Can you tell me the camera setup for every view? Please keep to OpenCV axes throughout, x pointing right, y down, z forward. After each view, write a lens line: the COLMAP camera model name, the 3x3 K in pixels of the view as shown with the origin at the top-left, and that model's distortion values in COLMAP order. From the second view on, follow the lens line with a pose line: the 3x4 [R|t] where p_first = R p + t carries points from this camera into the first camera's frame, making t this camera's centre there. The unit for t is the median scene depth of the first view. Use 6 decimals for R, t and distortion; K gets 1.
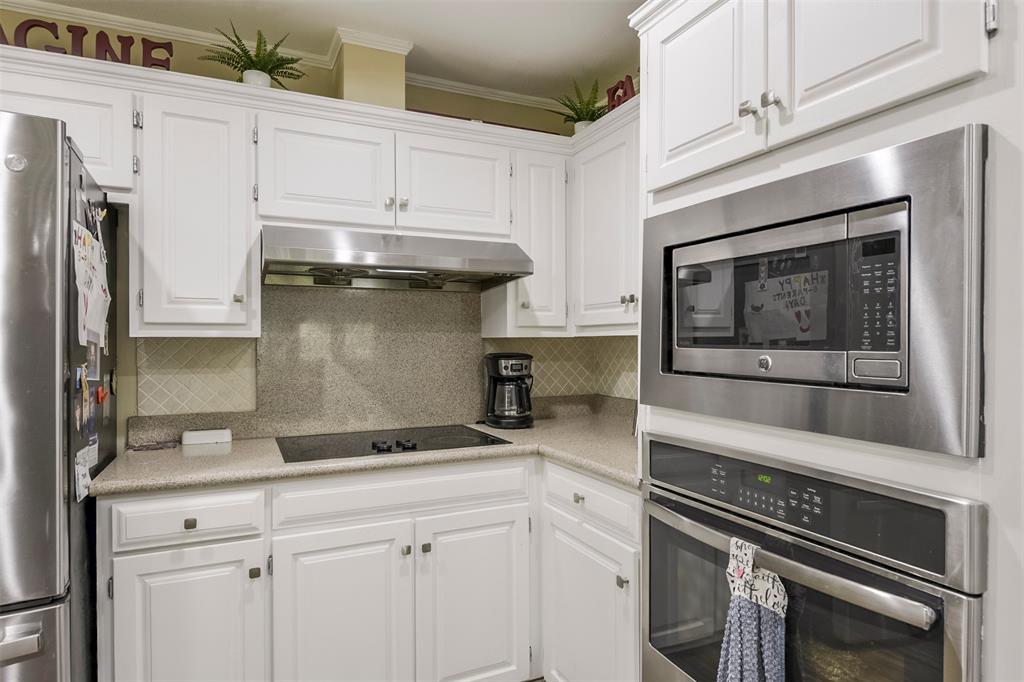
lens RADIAL K [[561.3, 0, 508.8], [0, 561.3, 350.4], [0, 0, 1]] dist [-0.003233, -0.001298]
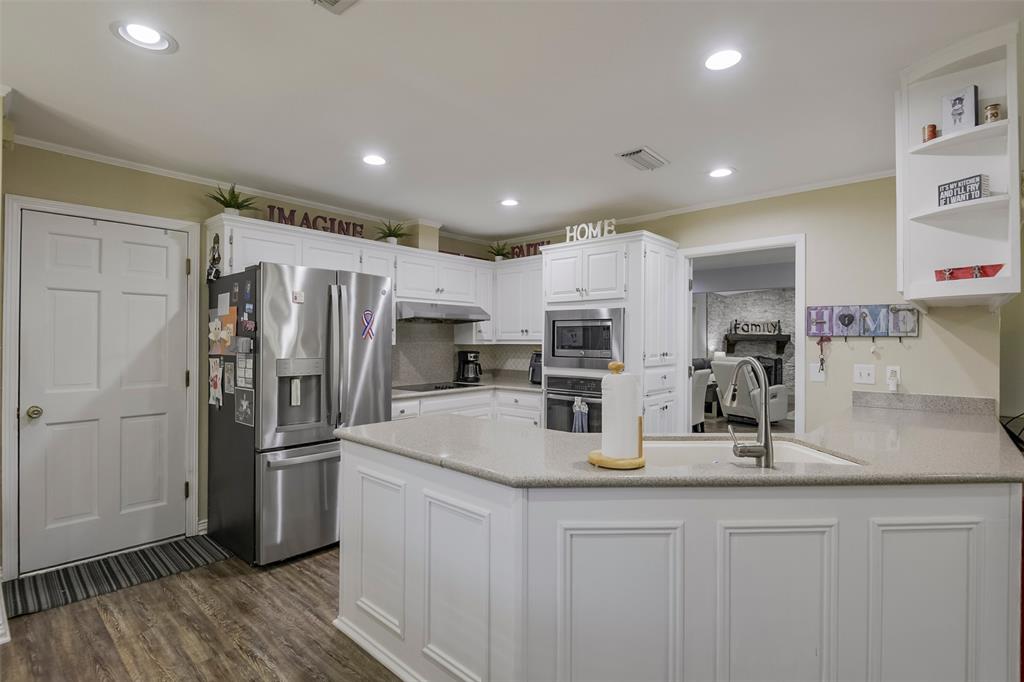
lens RADIAL K [[477.2, 0, 507.9], [0, 477.2, 343.7], [0, 0, 1]] dist [-0.011364, -0.000316]
pose [[0.912154, 0.006378, 0.409797, -0.789150], [-0.001815, 0.999932, -0.011523, -0.003325], [-0.409843, 0.009767, 0.912104, -1.051115]]
